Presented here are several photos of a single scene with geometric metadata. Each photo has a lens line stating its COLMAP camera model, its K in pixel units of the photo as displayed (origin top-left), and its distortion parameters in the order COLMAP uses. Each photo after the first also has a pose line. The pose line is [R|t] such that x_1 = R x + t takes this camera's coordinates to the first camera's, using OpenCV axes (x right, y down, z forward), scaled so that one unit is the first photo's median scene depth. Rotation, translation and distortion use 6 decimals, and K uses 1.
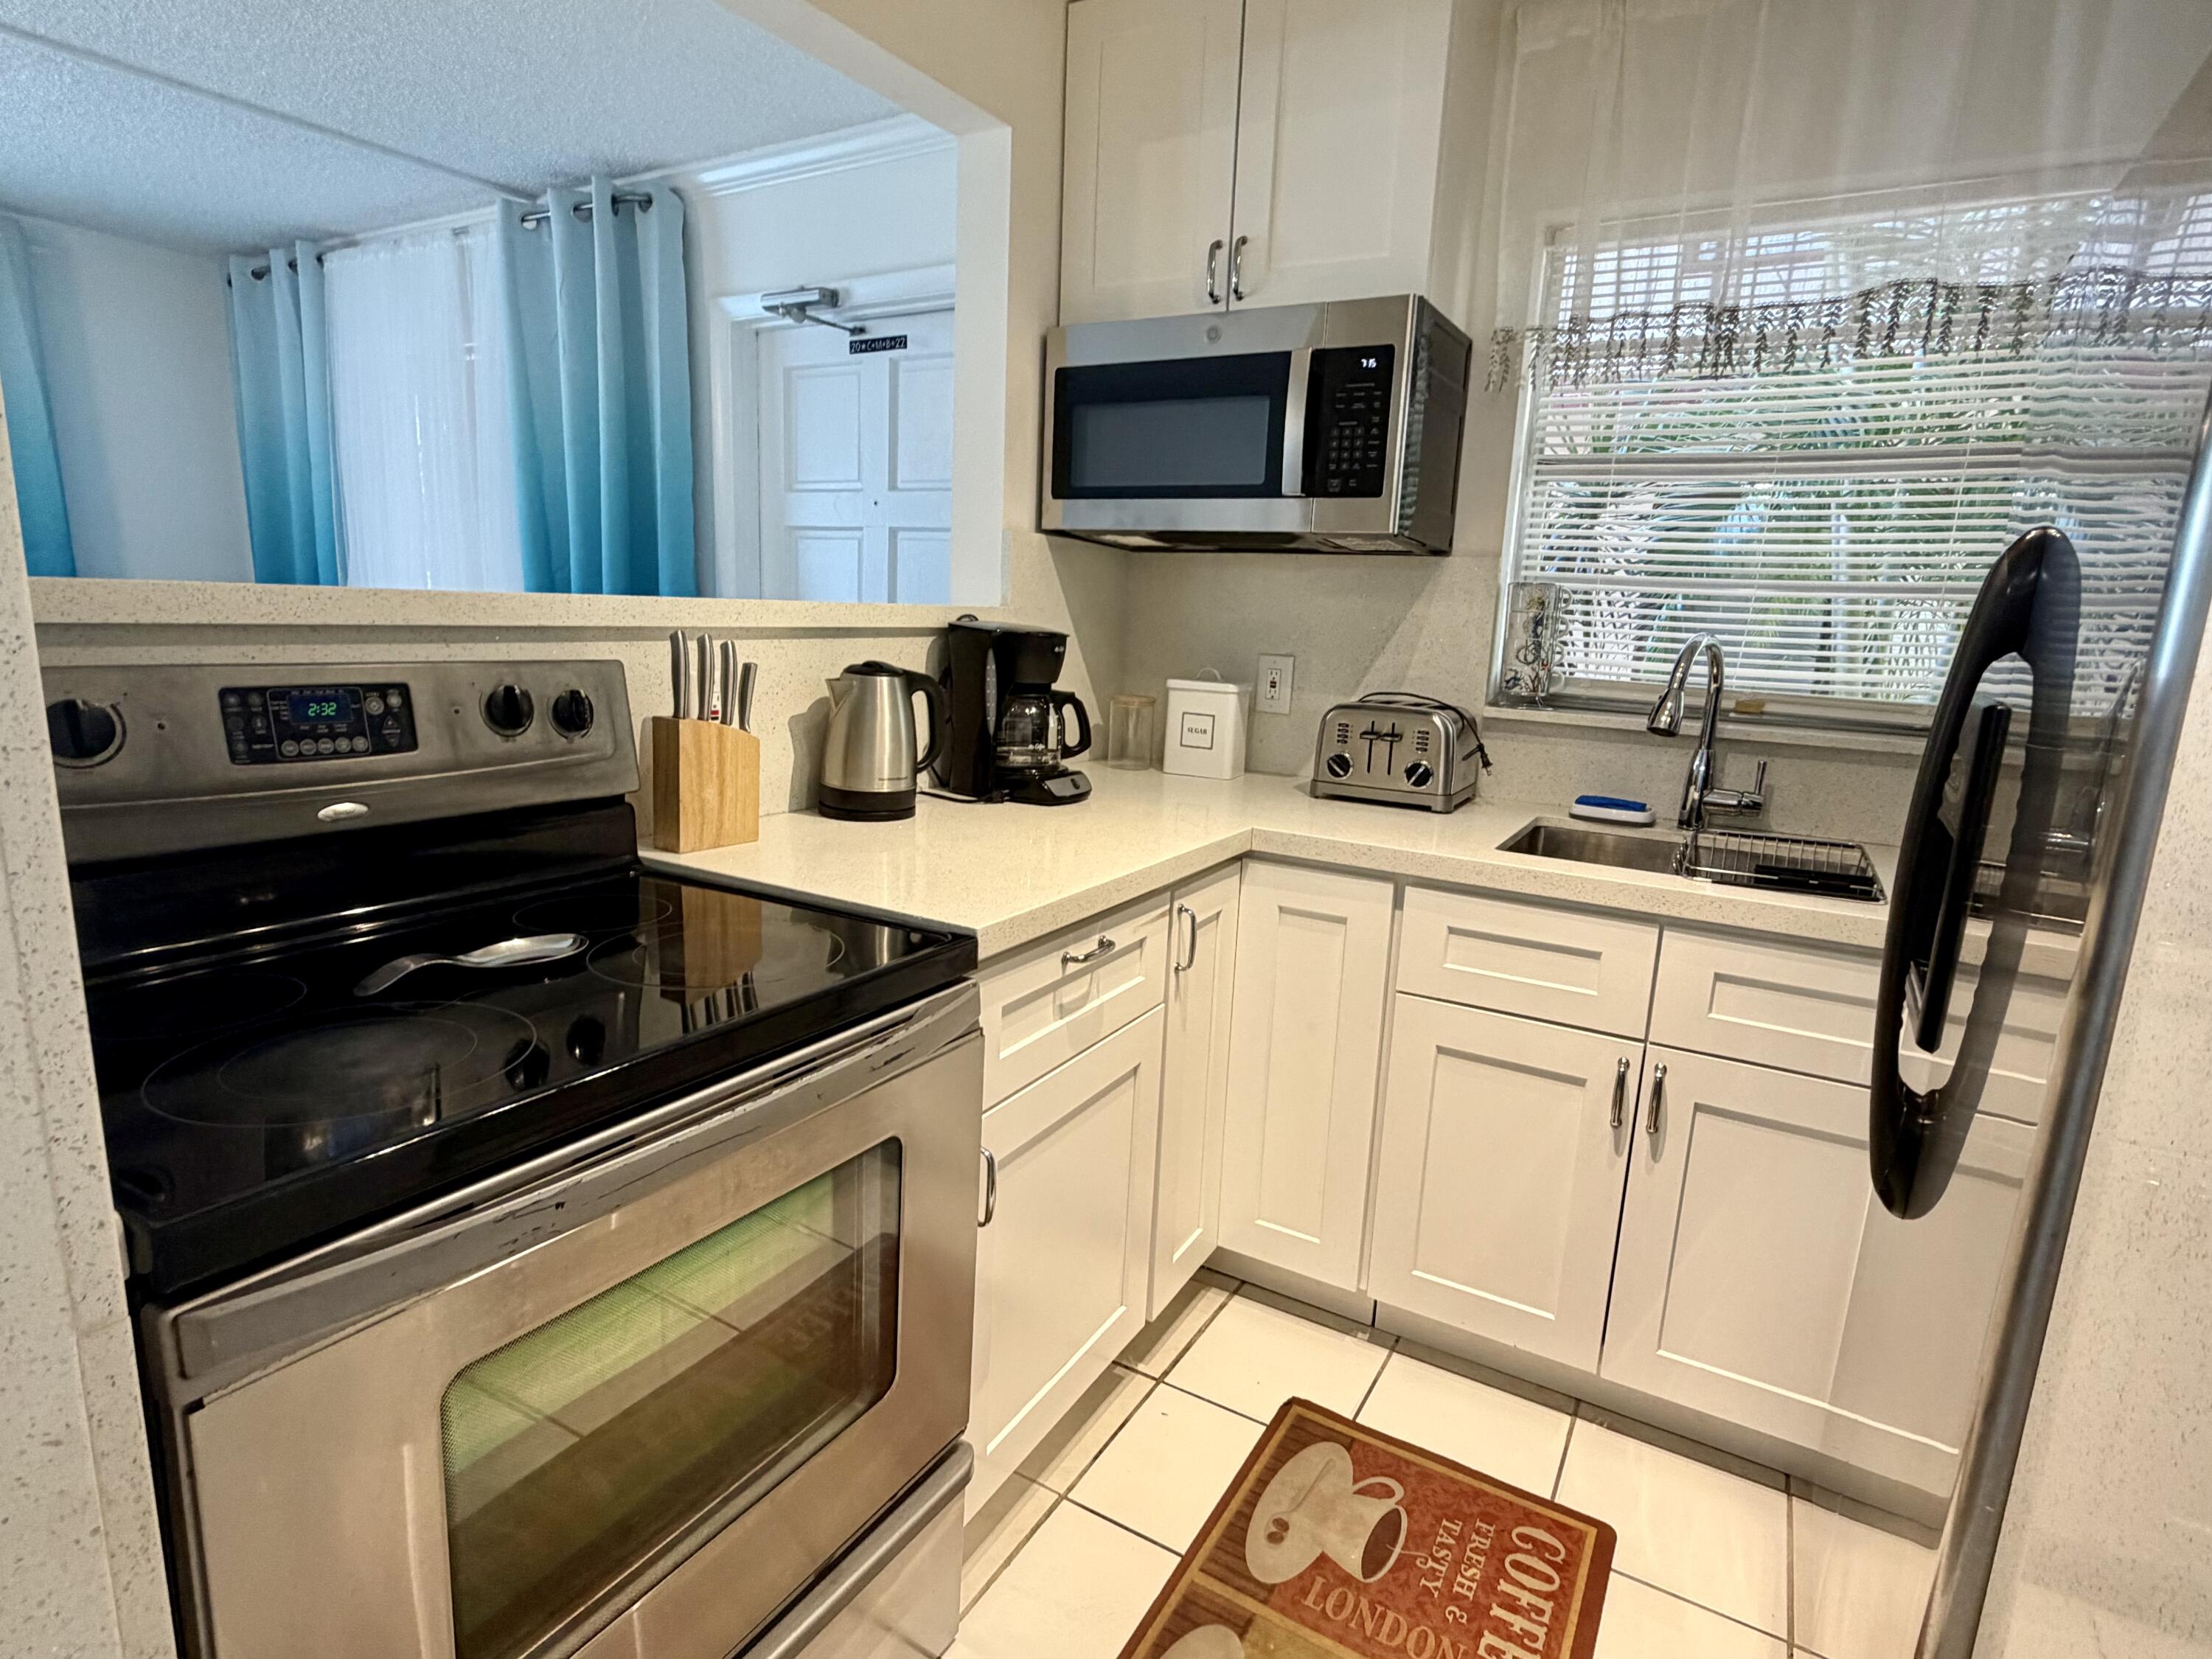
lens RADIAL K [[1153.7, 0, 1106.0], [0, 1153.7, 829.5], [0, 0, 1]] dist [-0.002151, -0.000315]
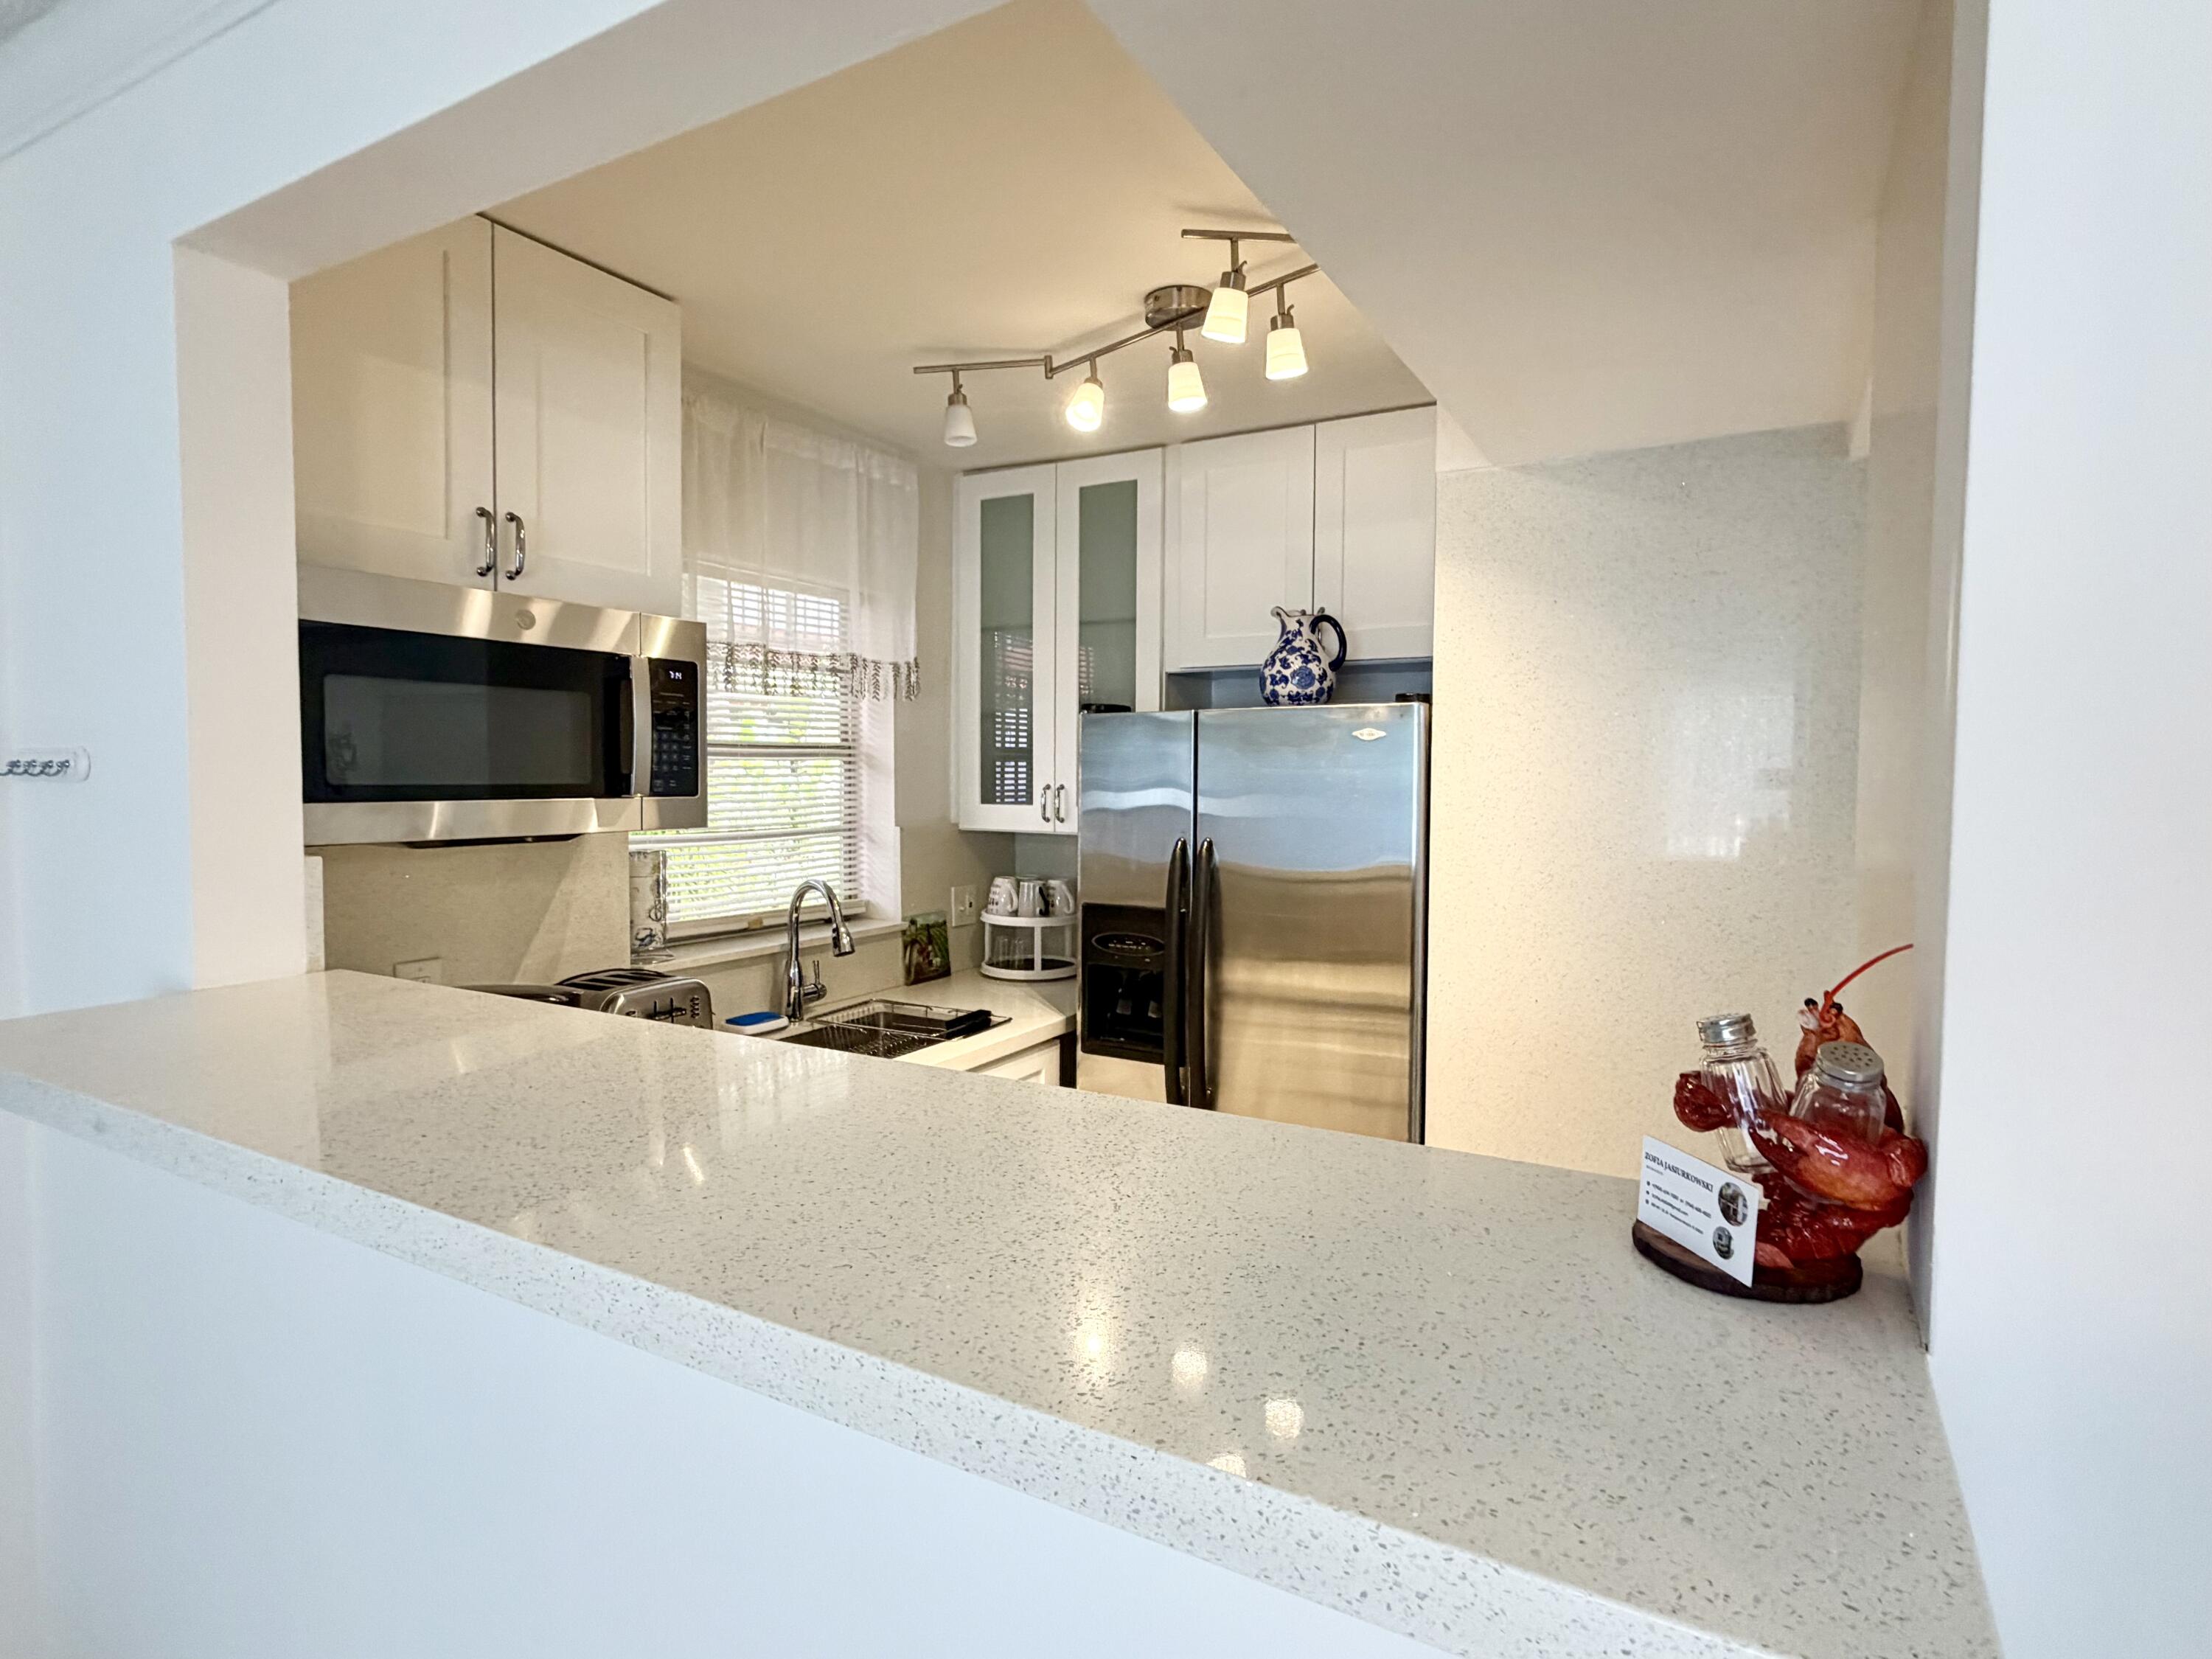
lens RADIAL K [[1153.7, 0, 1106.0], [0, 1153.7, 829.5], [0, 0, 1]] dist [-0.002151, -0.000315]
pose [[-0.014874, -0.091306, 0.995712, -0.799336], [0.185384, 0.978305, 0.092479, -0.270468], [-0.982554, 0.185965, 0.002375, 0.590250]]
